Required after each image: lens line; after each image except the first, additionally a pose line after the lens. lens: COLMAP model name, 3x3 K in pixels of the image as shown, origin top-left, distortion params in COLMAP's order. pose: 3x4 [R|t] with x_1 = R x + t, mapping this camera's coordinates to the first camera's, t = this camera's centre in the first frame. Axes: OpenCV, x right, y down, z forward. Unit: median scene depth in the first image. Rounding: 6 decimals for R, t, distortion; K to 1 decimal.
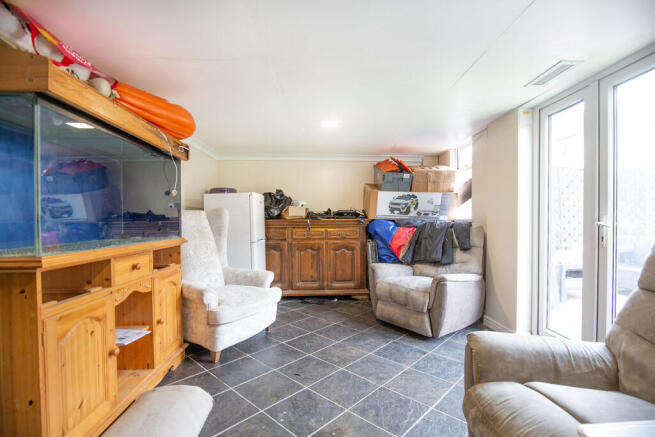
lens RADIAL K [[305.2, 0, 328.3], [0, 305.2, 220.3], [0, 0, 1]] dist [-0.000559, -0.000007]
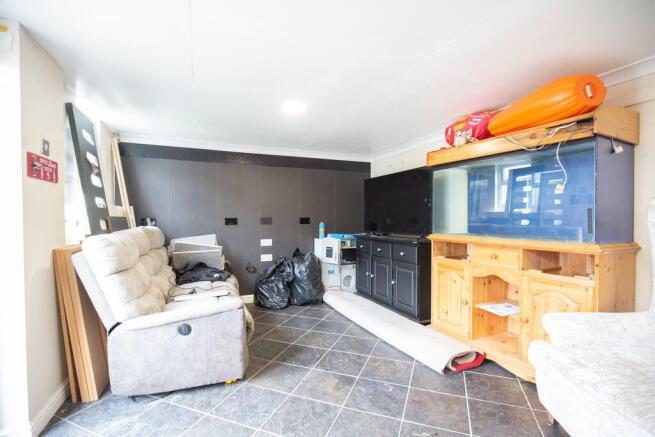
lens RADIAL K [[305.2, 0, 327.2], [0, 305.2, 219.7], [0, 0, 1]] dist [-0.000559, -0.000007]
pose [[-0.923426, 0.007206, -0.383708, 0.502254], [0.003538, 0.999941, 0.010264, -0.013402], [0.383759, 0.008120, -0.923397, 1.943500]]
